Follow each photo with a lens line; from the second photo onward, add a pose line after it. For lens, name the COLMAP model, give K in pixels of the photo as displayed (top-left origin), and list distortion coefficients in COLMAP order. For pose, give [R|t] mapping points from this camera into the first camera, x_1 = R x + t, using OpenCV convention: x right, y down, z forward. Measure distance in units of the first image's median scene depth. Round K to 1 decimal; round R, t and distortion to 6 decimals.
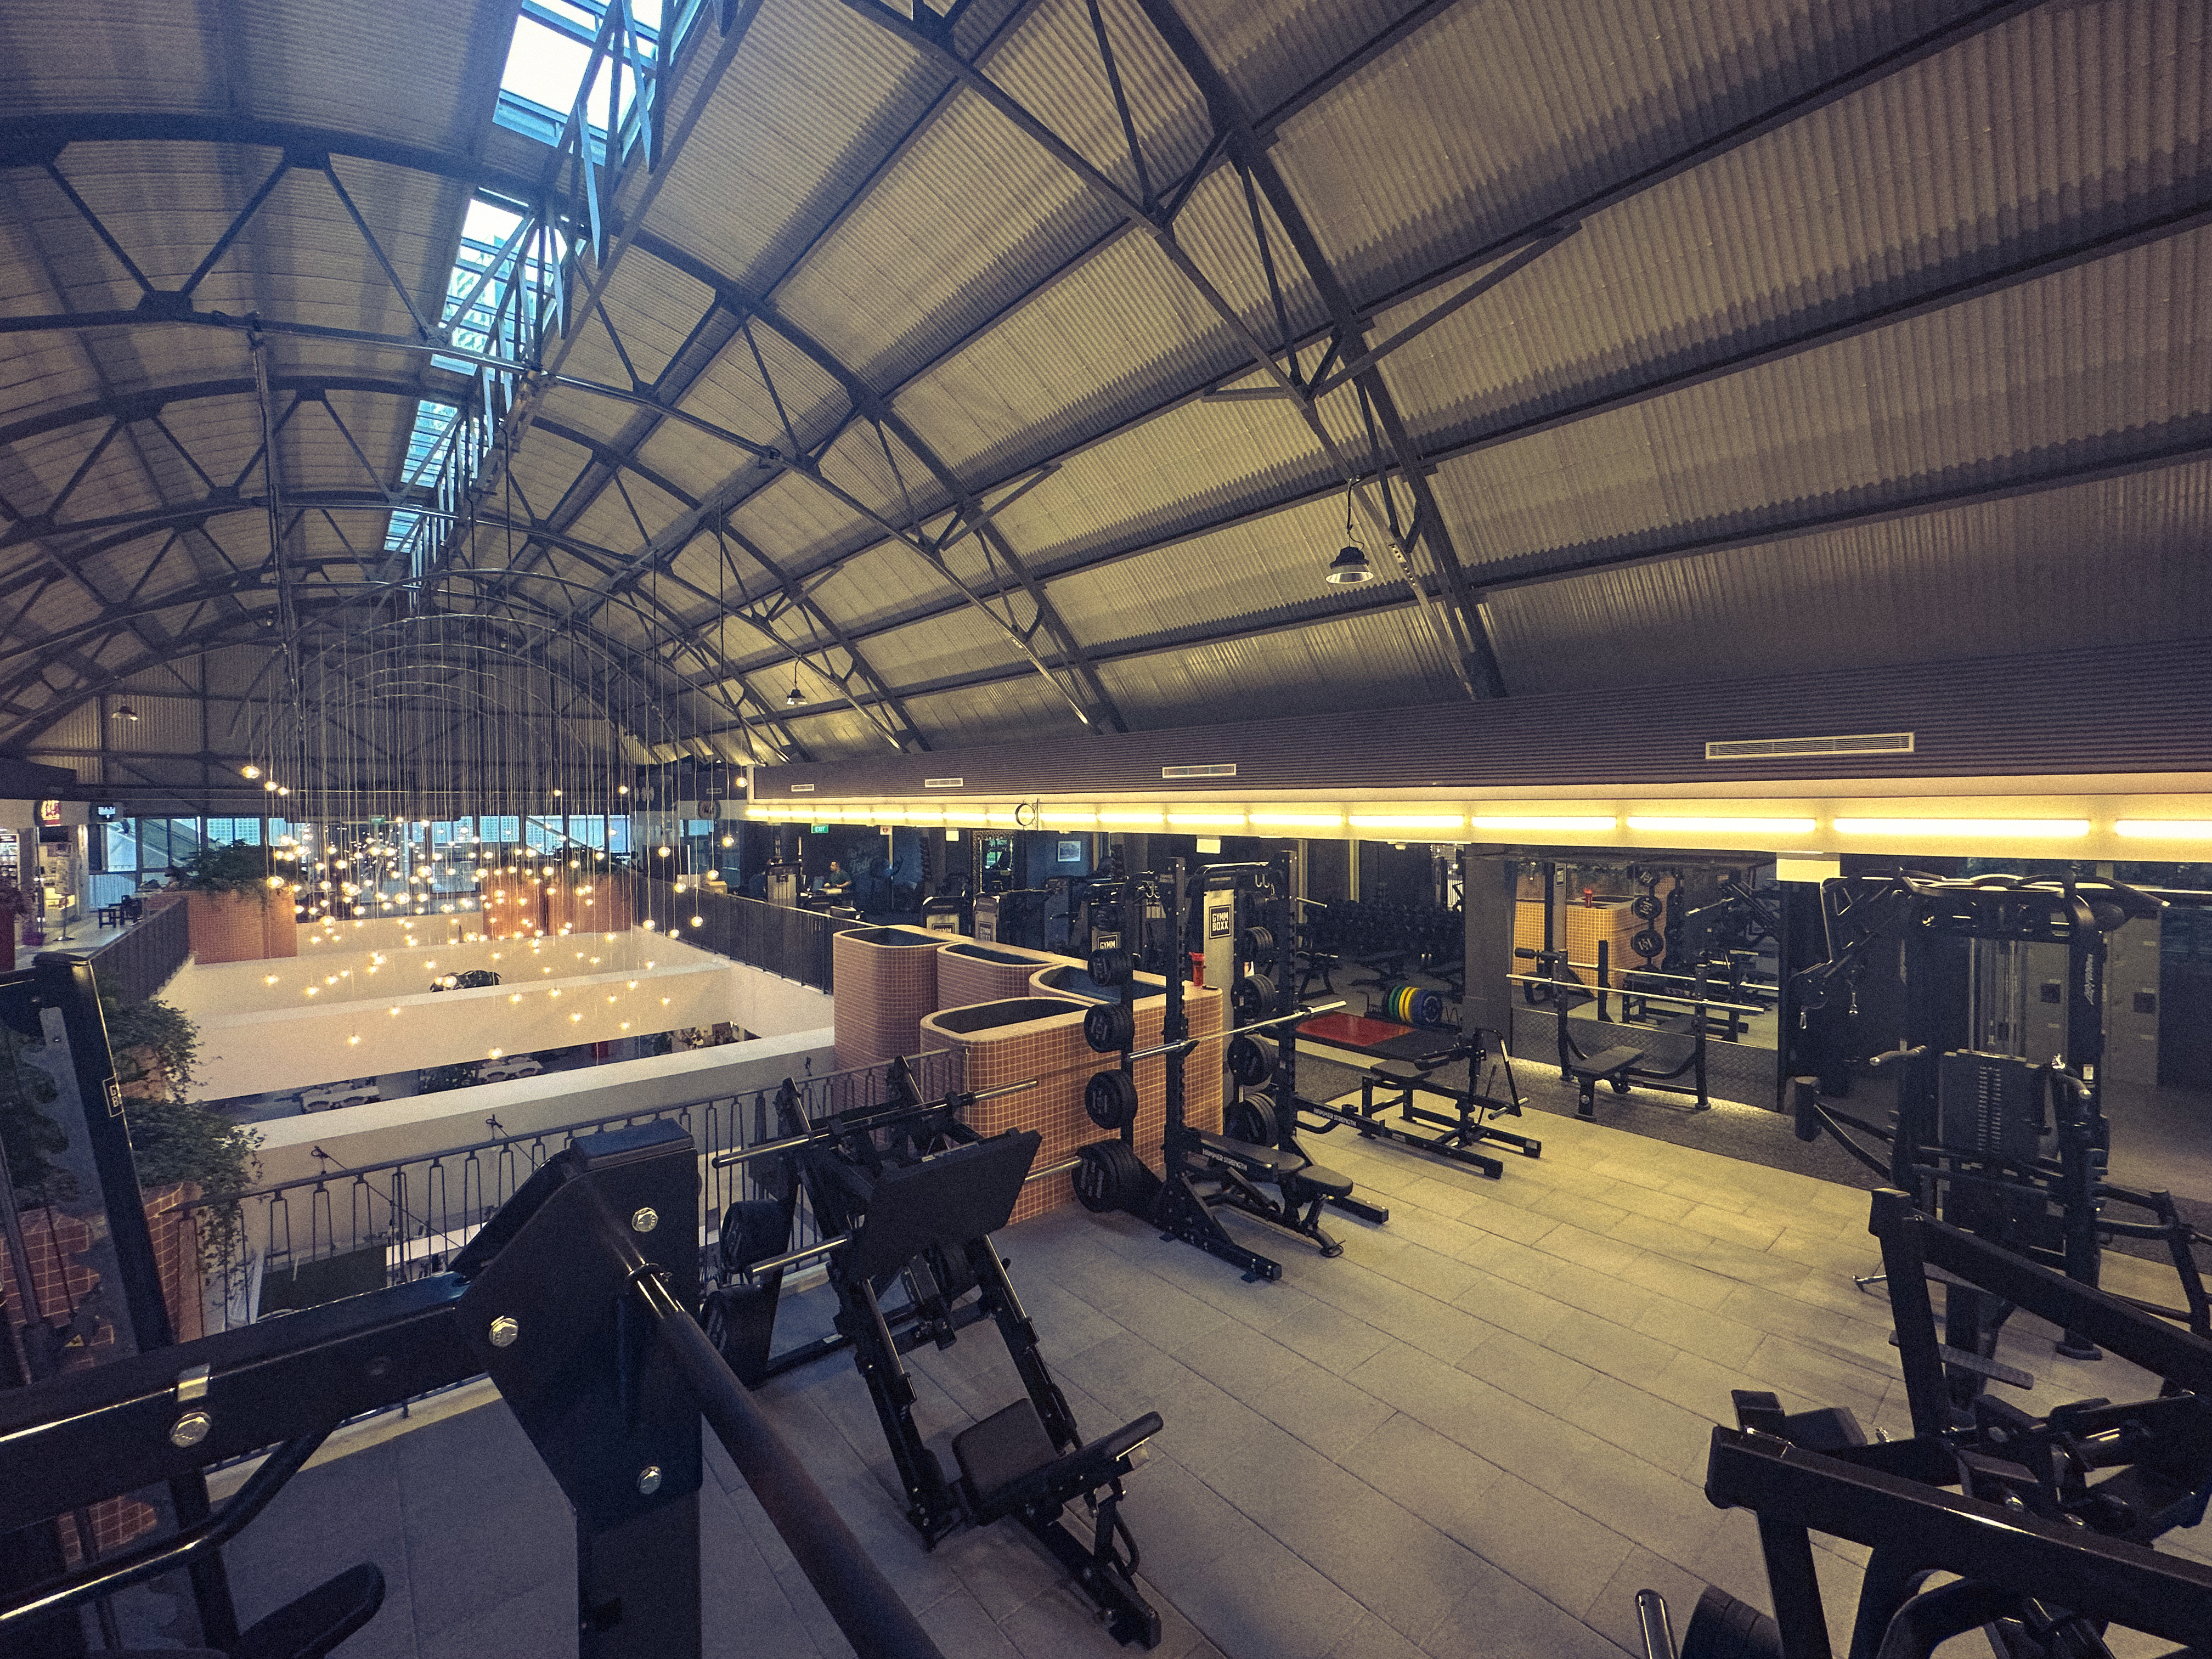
lens RADIAL K [[912.0, 0, 1106.0], [0, 912.0, 829.5], [0, 0, 1]] dist [-0.003020, 0.000719]
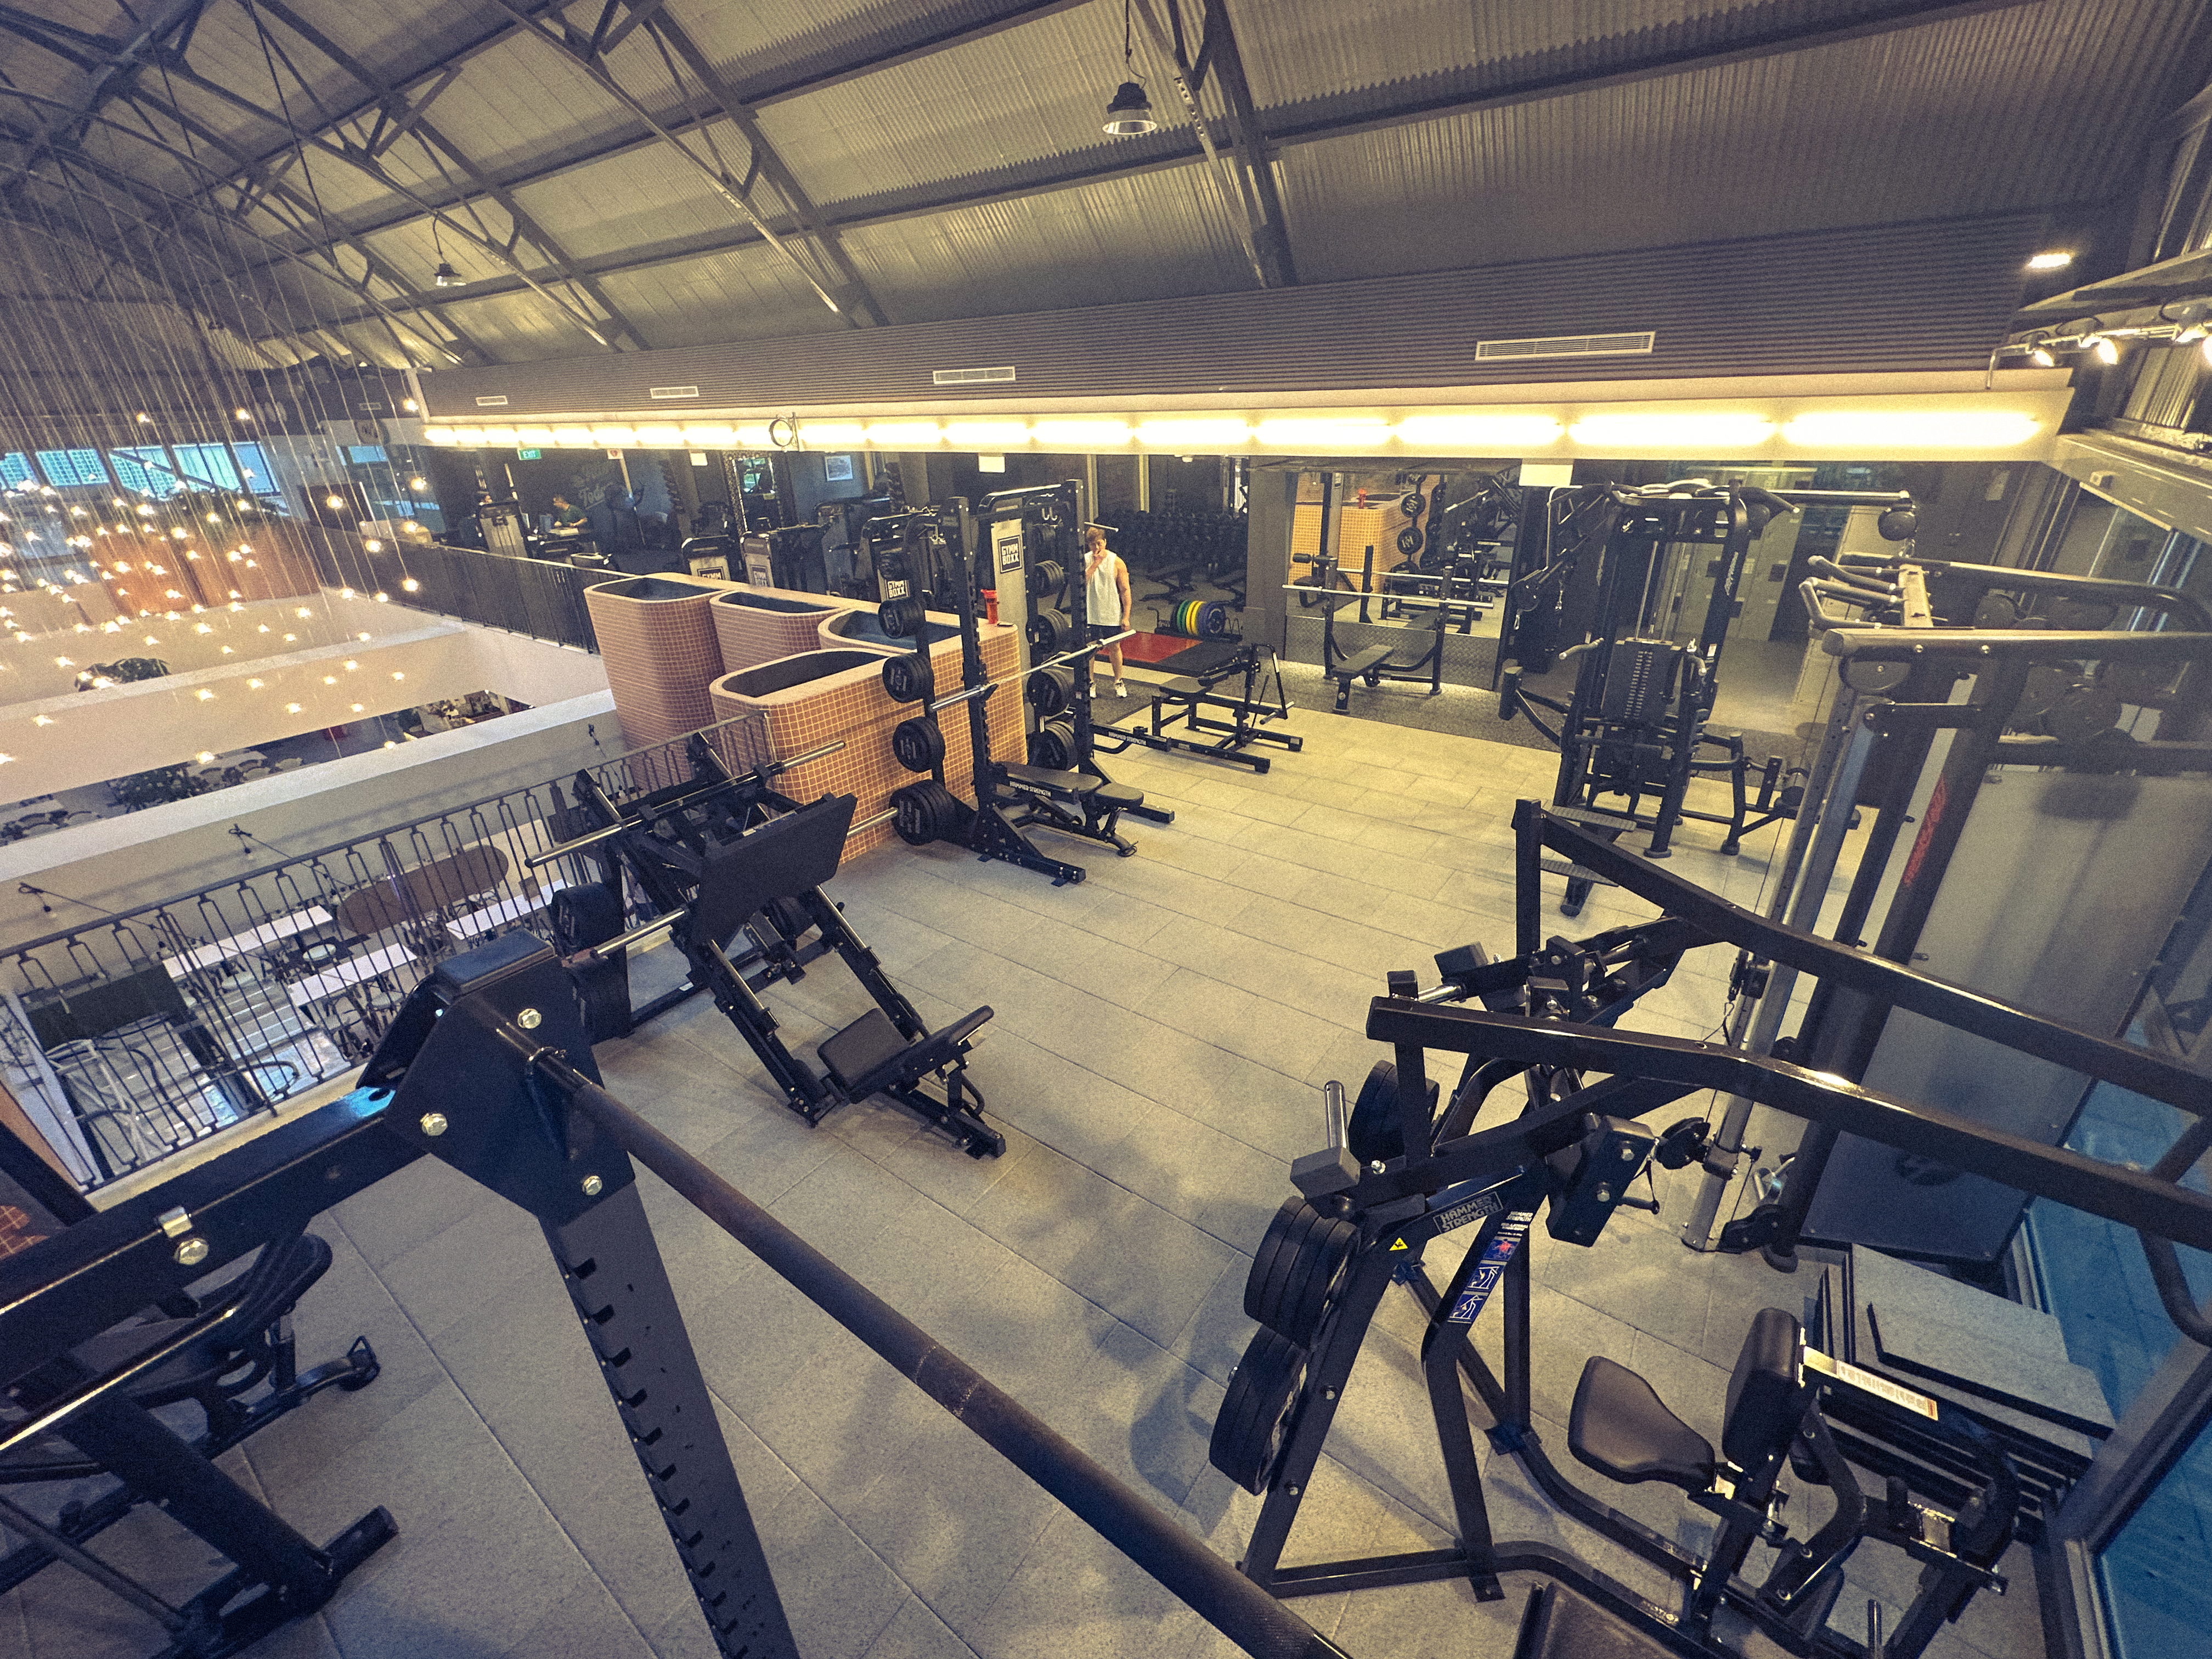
lens RADIAL K [[912.0, 0, 1106.0], [0, 912.0, 829.5], [0, 0, 1]] dist [-0.003020, 0.000719]
pose [[0.973839, -0.122528, 0.191375, 0.001998], [0.034234, 0.911670, 0.409495, -0.025379], [-0.224645, -0.392231, 0.892014, -0.011472]]
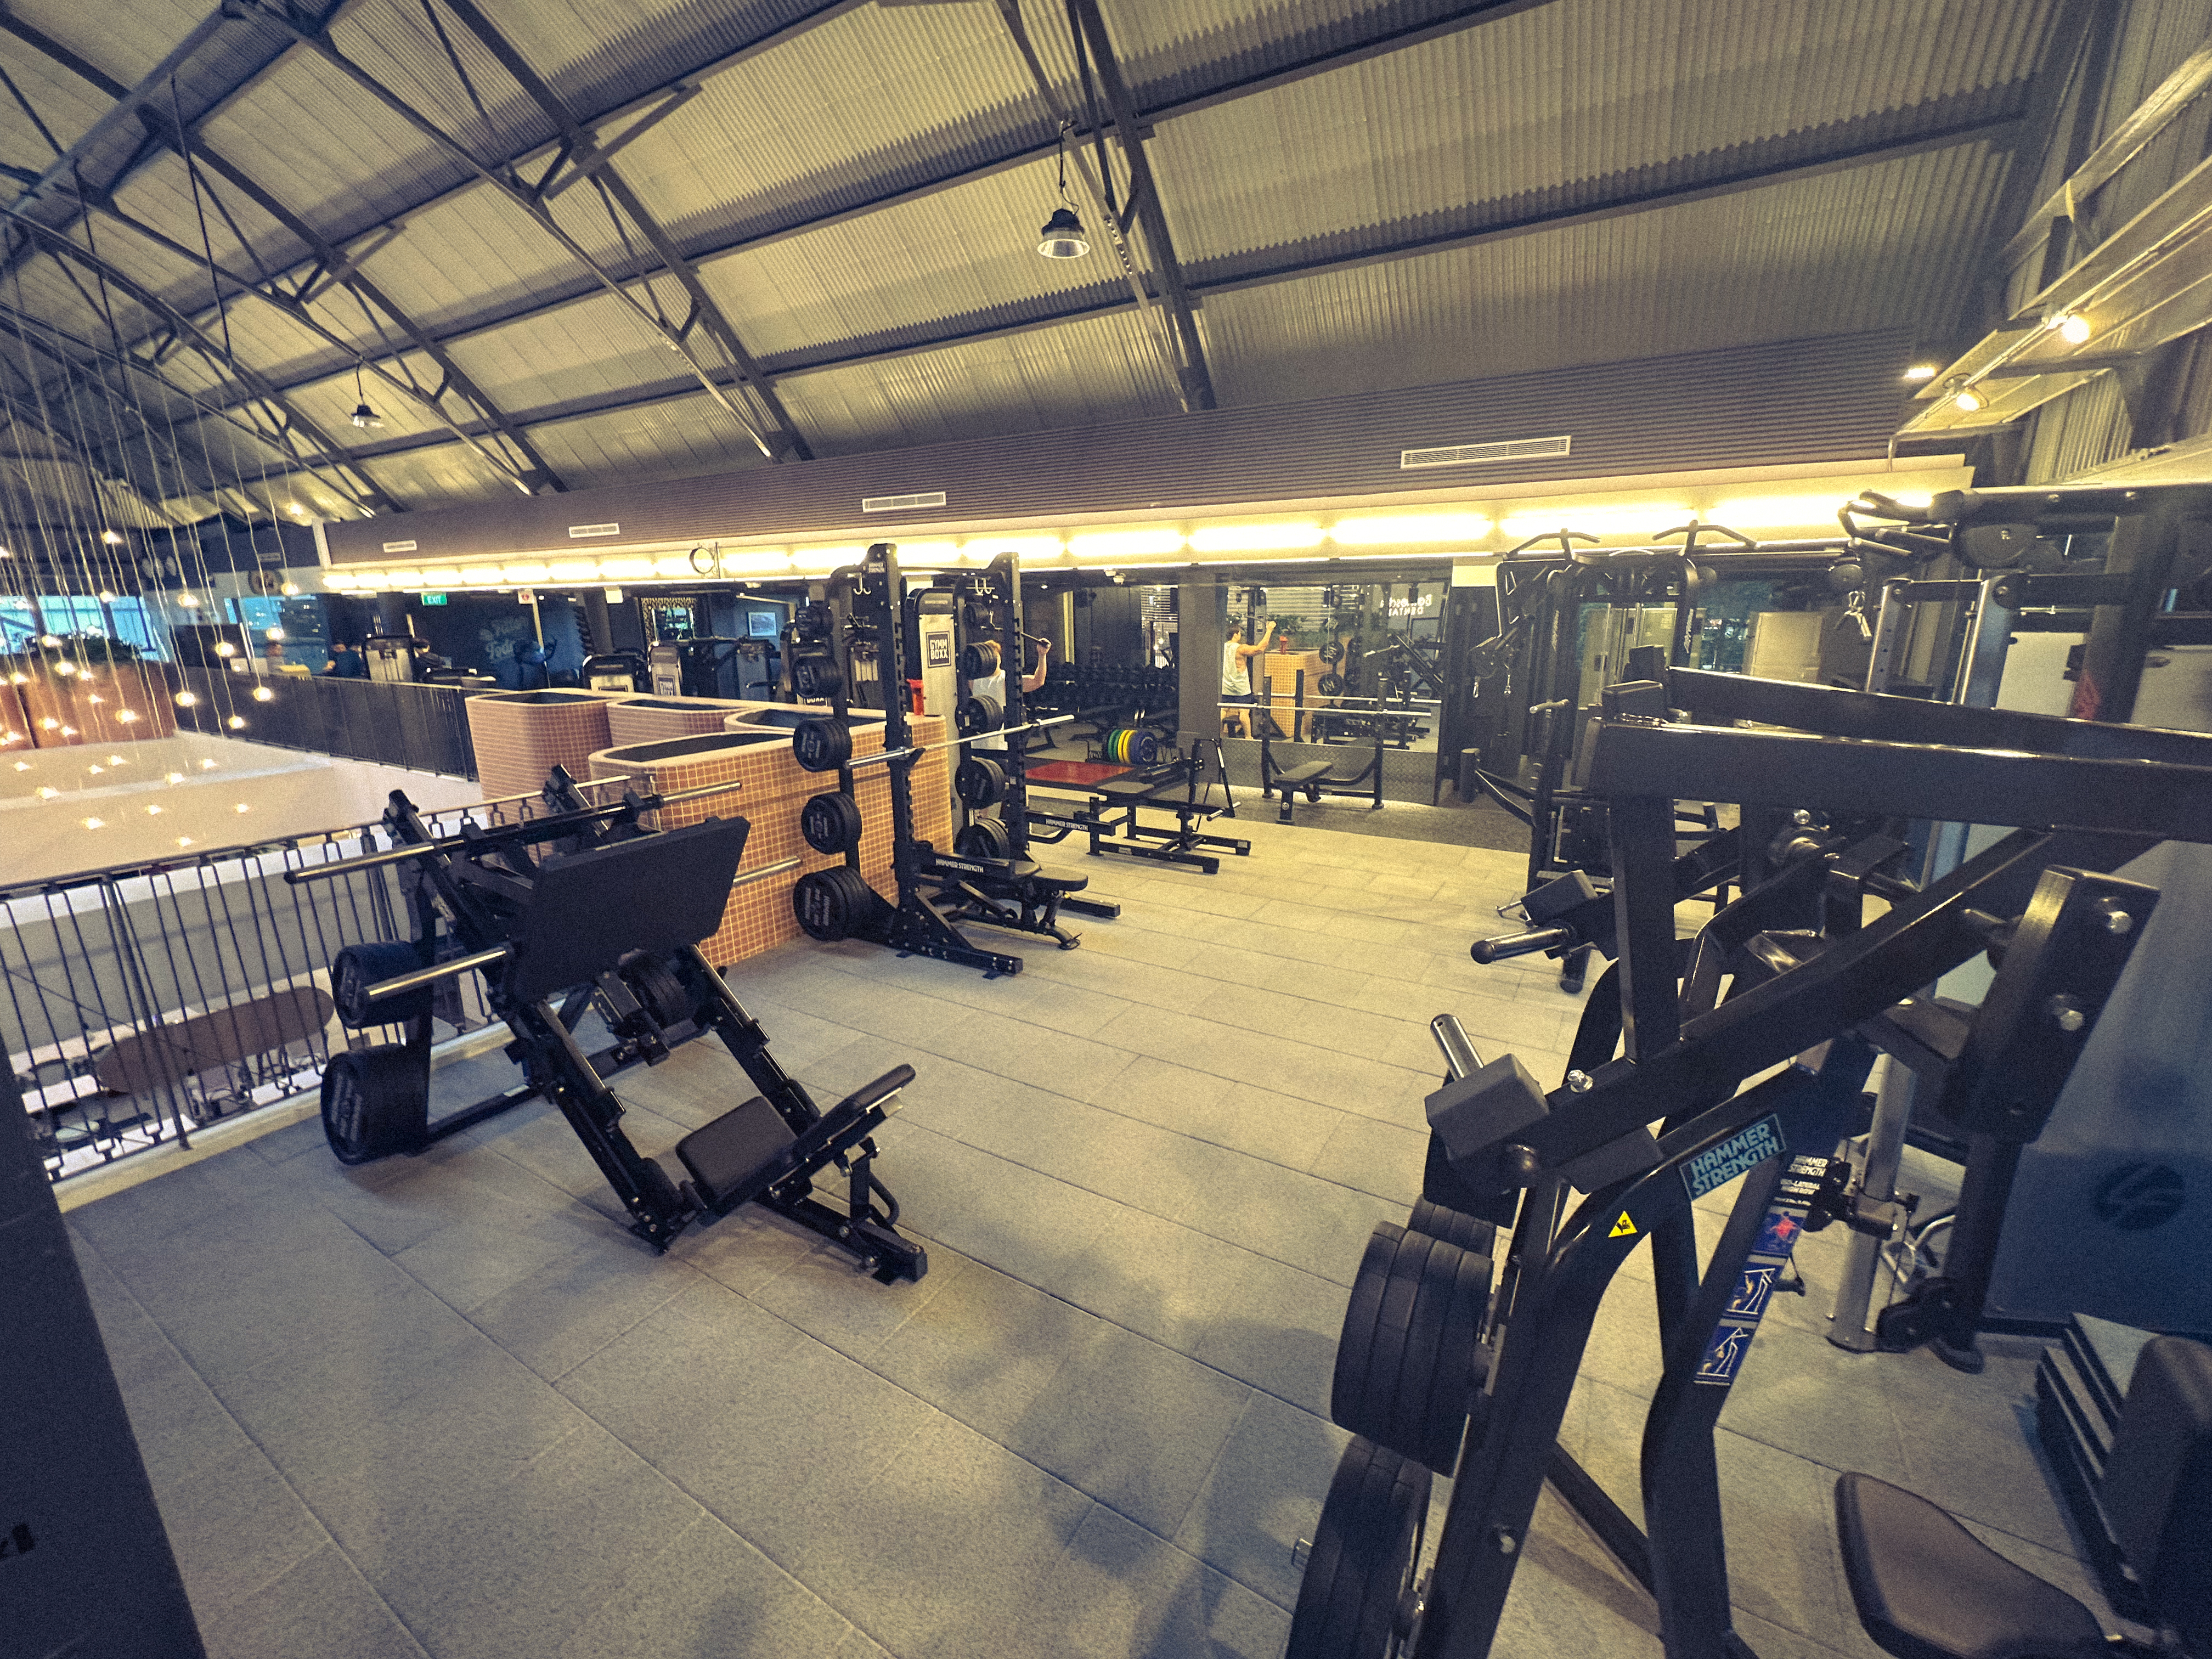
lens RADIAL K [[912.0, 0, 1106.0], [0, 912.0, 829.5], [0, 0, 1]] dist [-0.003020, 0.000719]
pose [[0.951566, -0.082996, 0.296029, -0.002648], [0.016685, 0.975395, 0.219833, 0.075280], [-0.306990, -0.204246, 0.929538, 0.044172]]
